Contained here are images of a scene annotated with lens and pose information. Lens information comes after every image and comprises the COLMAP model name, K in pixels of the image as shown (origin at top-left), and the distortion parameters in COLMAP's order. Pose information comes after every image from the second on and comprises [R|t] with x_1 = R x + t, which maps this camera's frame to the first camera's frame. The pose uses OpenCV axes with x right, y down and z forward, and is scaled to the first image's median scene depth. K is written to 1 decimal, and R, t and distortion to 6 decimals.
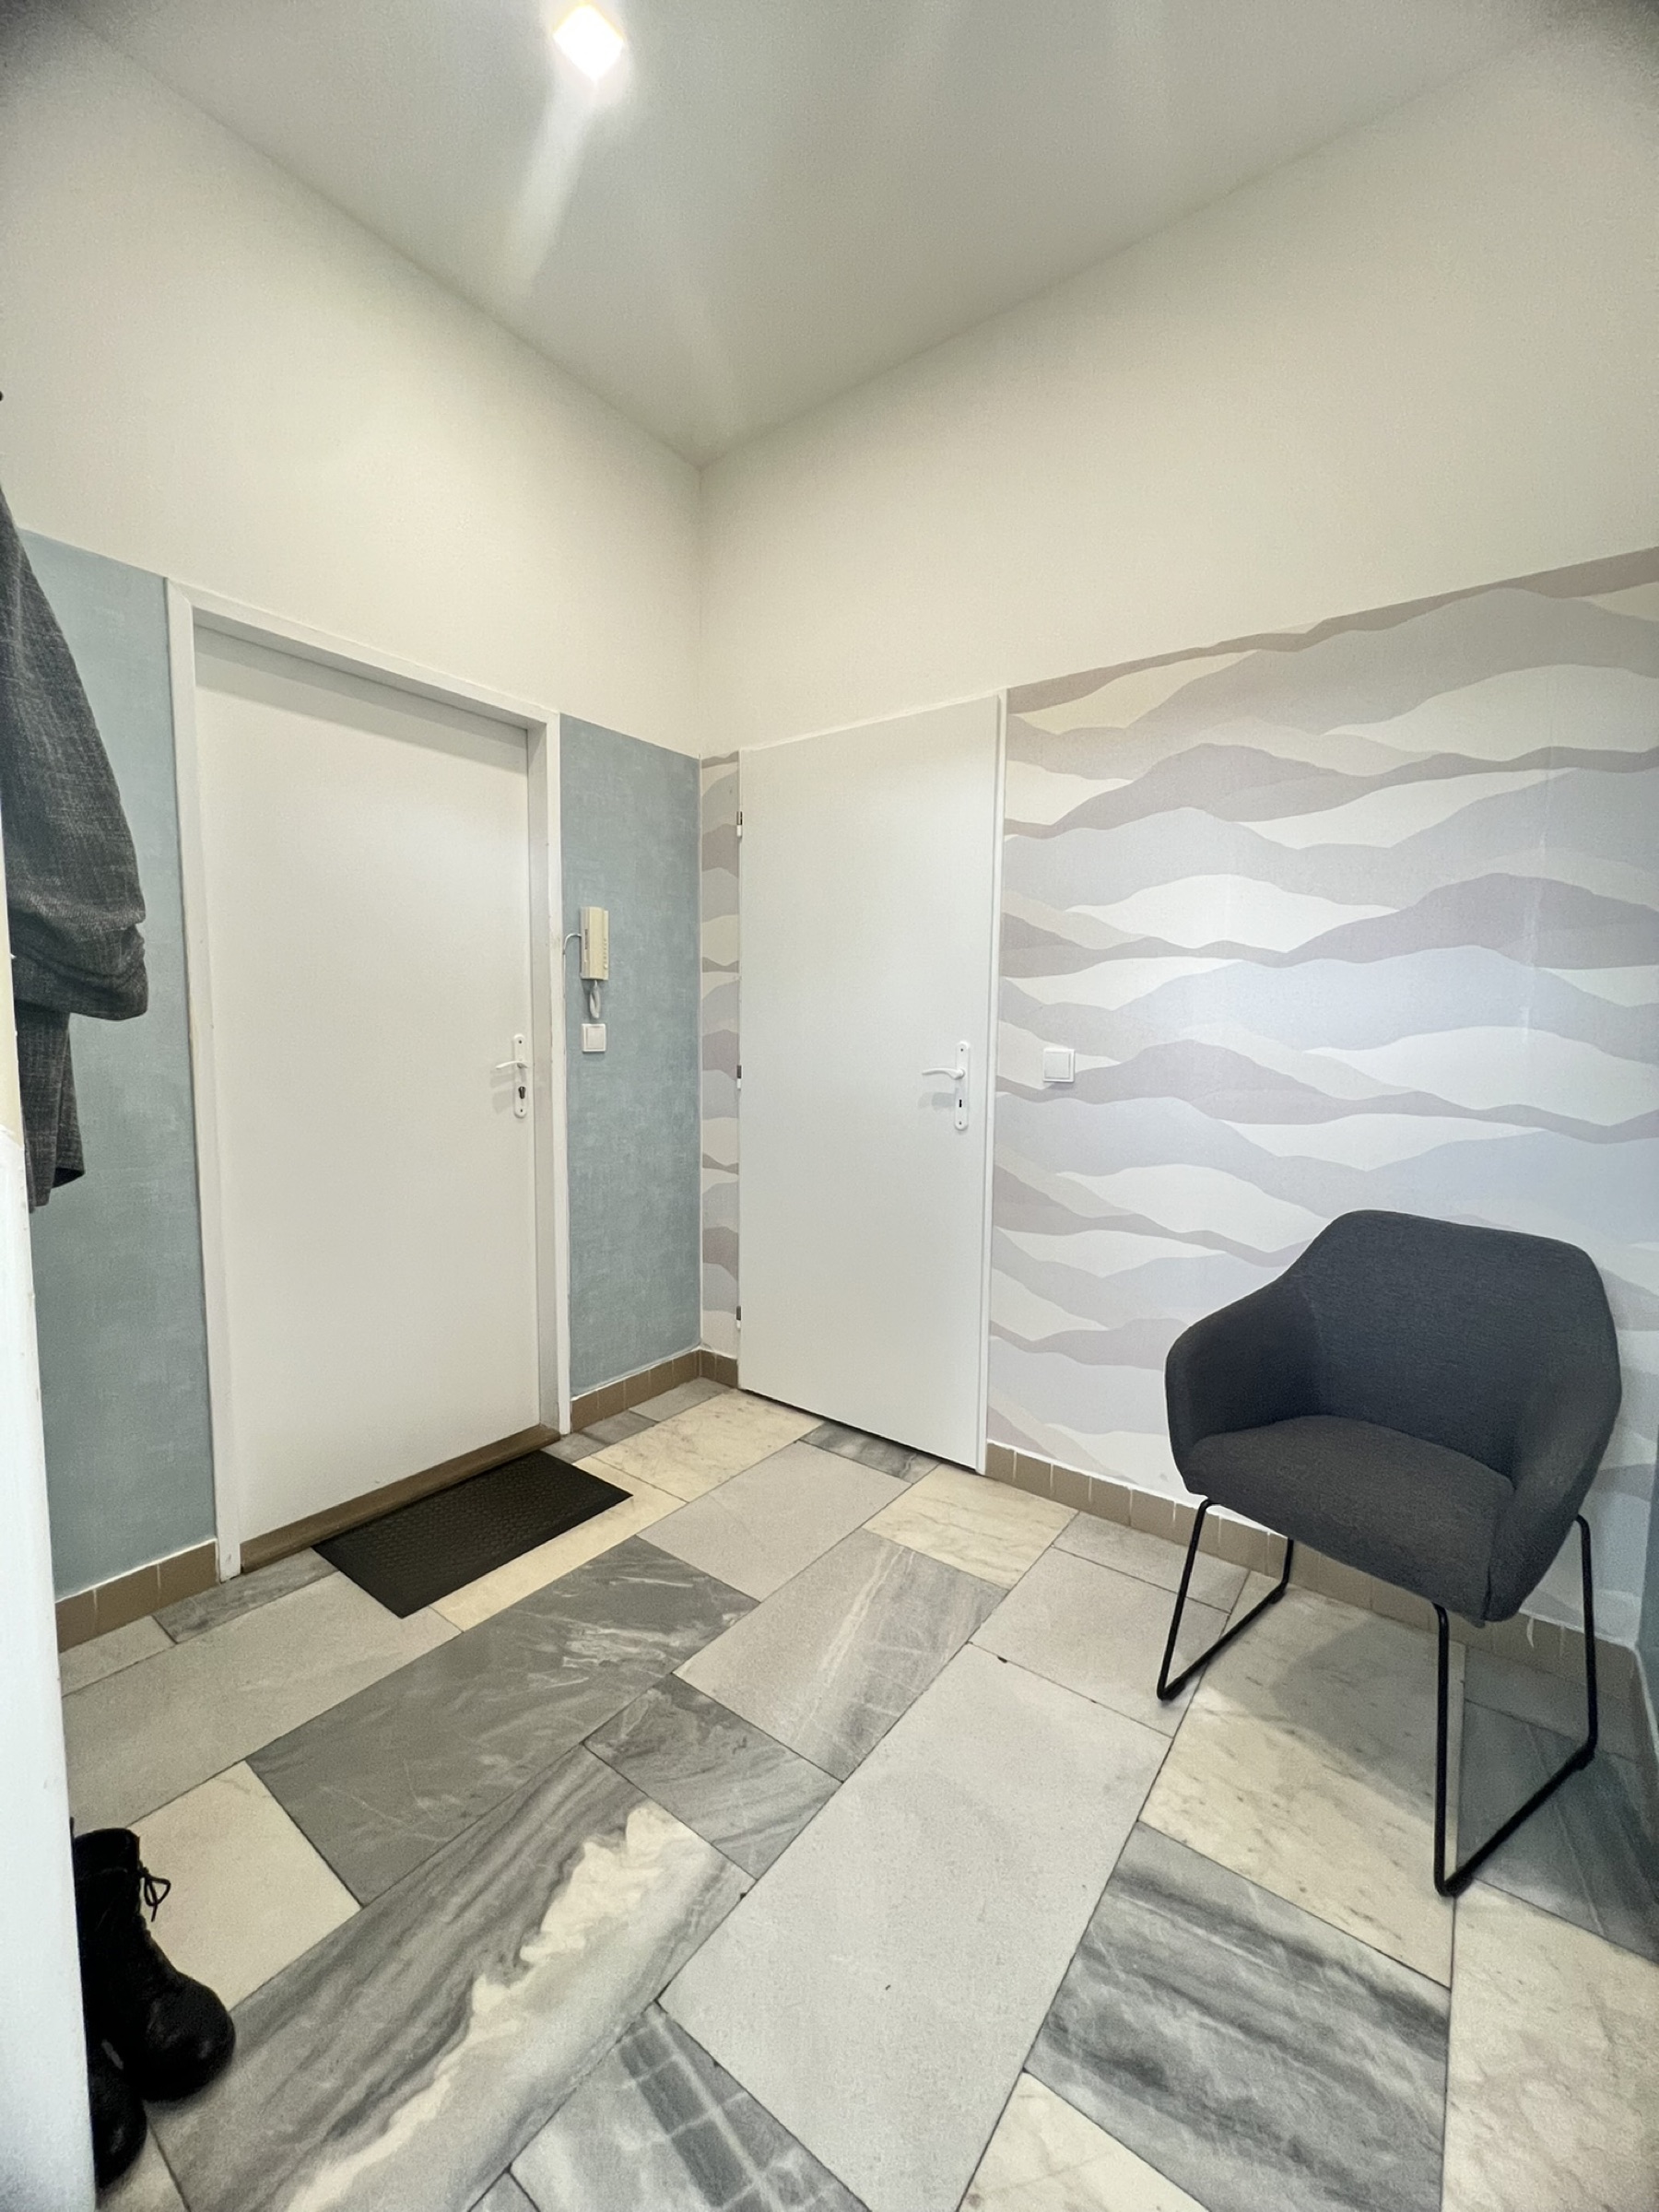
lens RADIAL K [[886.5, 0, 836.7], [0, 886.5, 1101.2], [0, 0, 1]] dist [-0.003675, 0.000656]
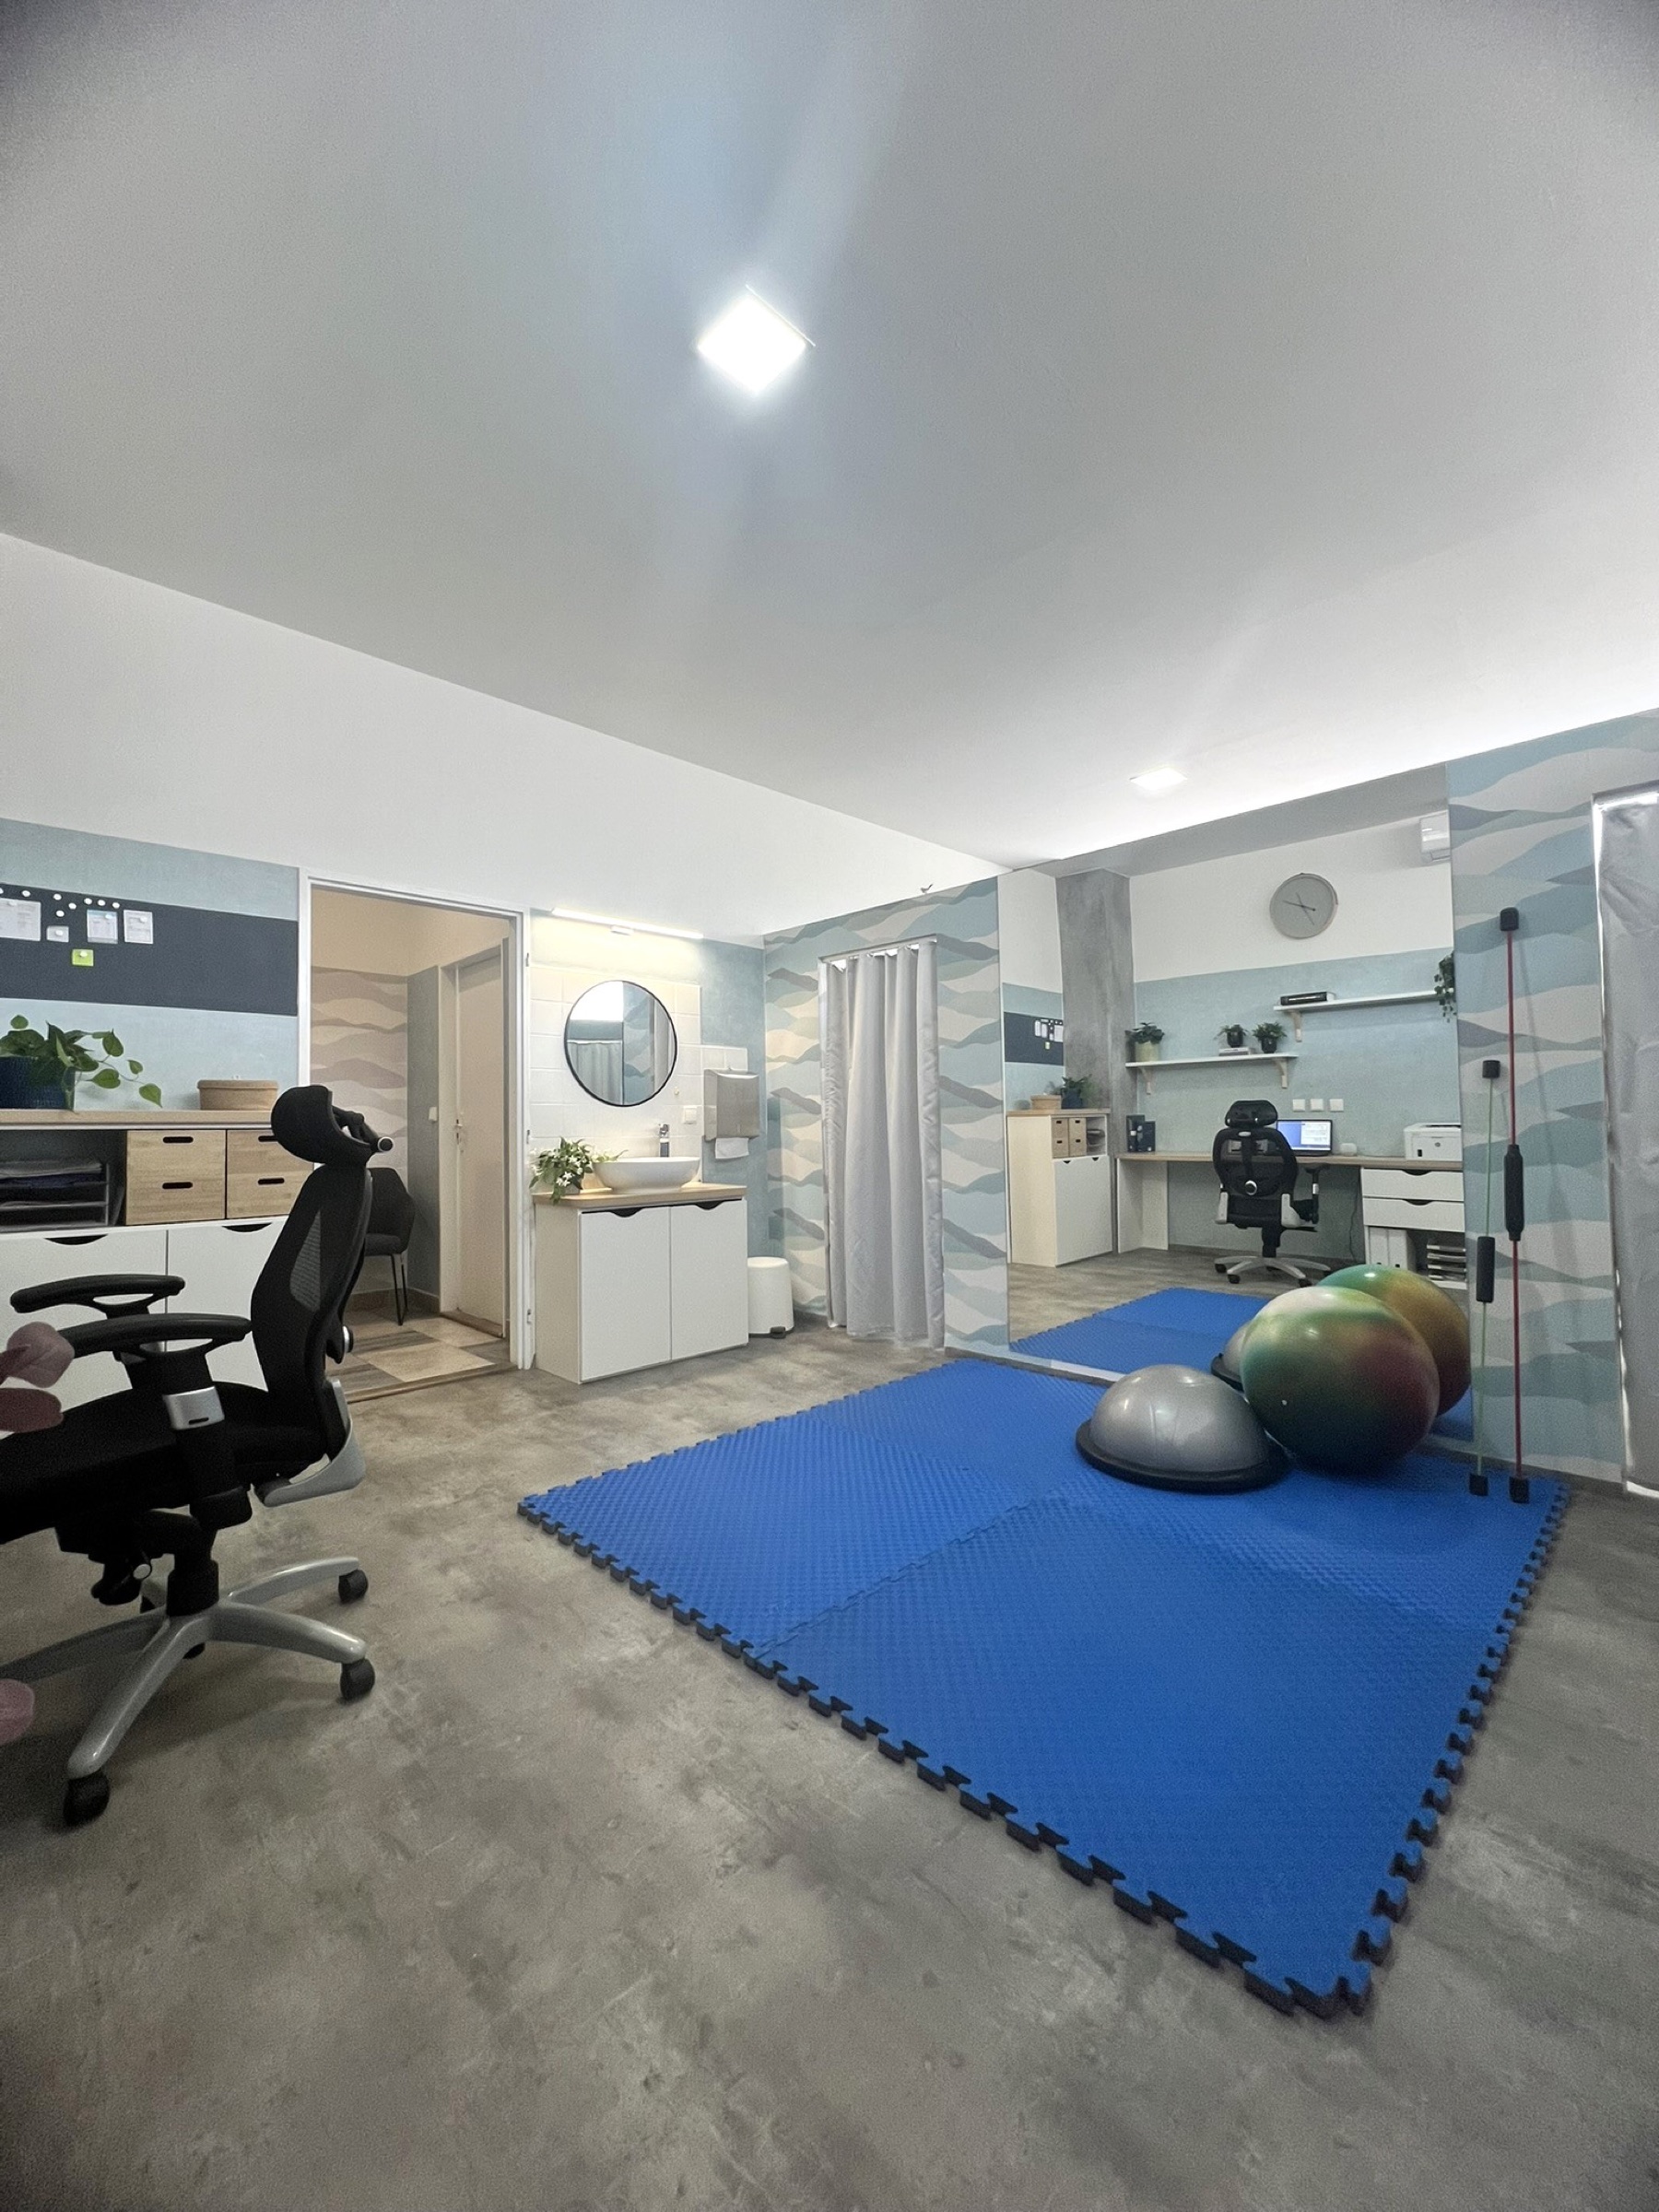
lens RADIAL K [[892.8, 0, 831.0], [0, 892.8, 1096.4], [0, 0, 1]] dist [0.007888, 0.000322]
pose [[0.160919, 0.020143, 0.986762, -2.683011], [0.104138, 0.993864, -0.037271, 0.221370], [-0.981458, 0.108757, 0.157834, -1.468471]]
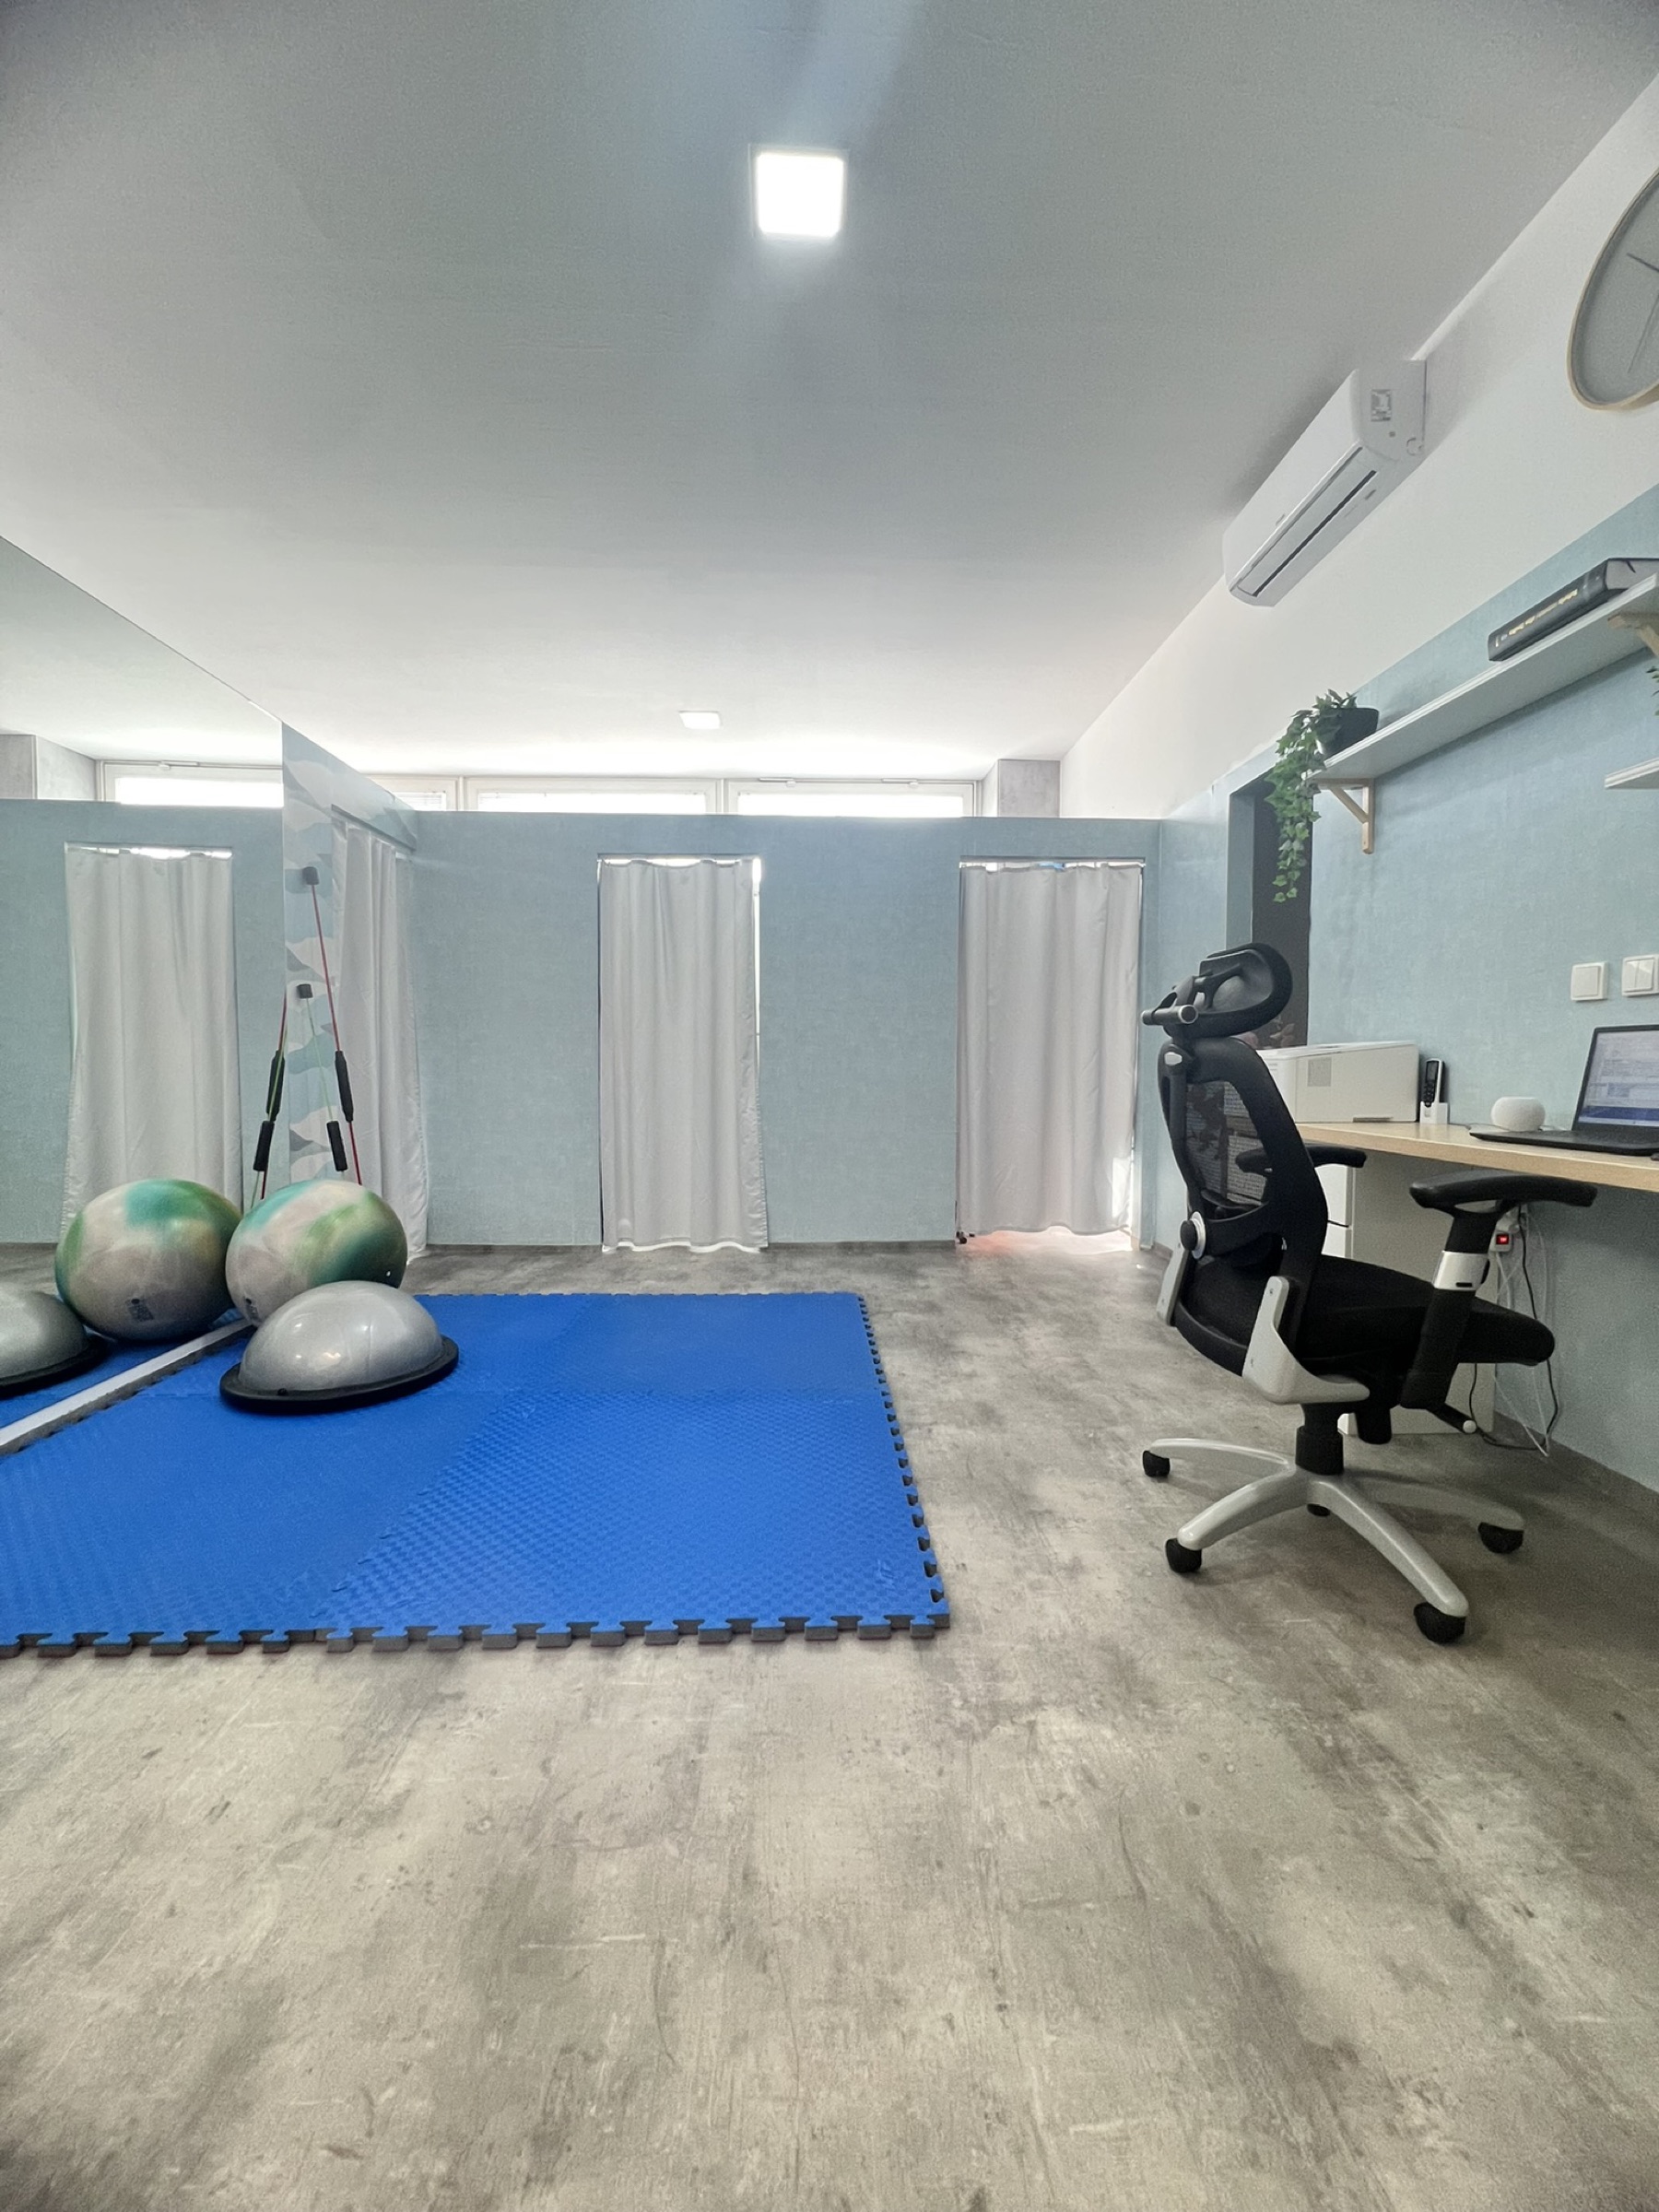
lens RADIAL K [[886.5, 0, 836.7], [0, 886.5, 1101.2], [0, 0, 1]] dist [-0.003675, 0.000656]
pose [[-0.780441, 0.014156, -0.625069, -0.182991], [-0.066792, 0.992135, 0.105863, 0.186081], [0.621651, 0.124369, -0.773358, 0.215942]]
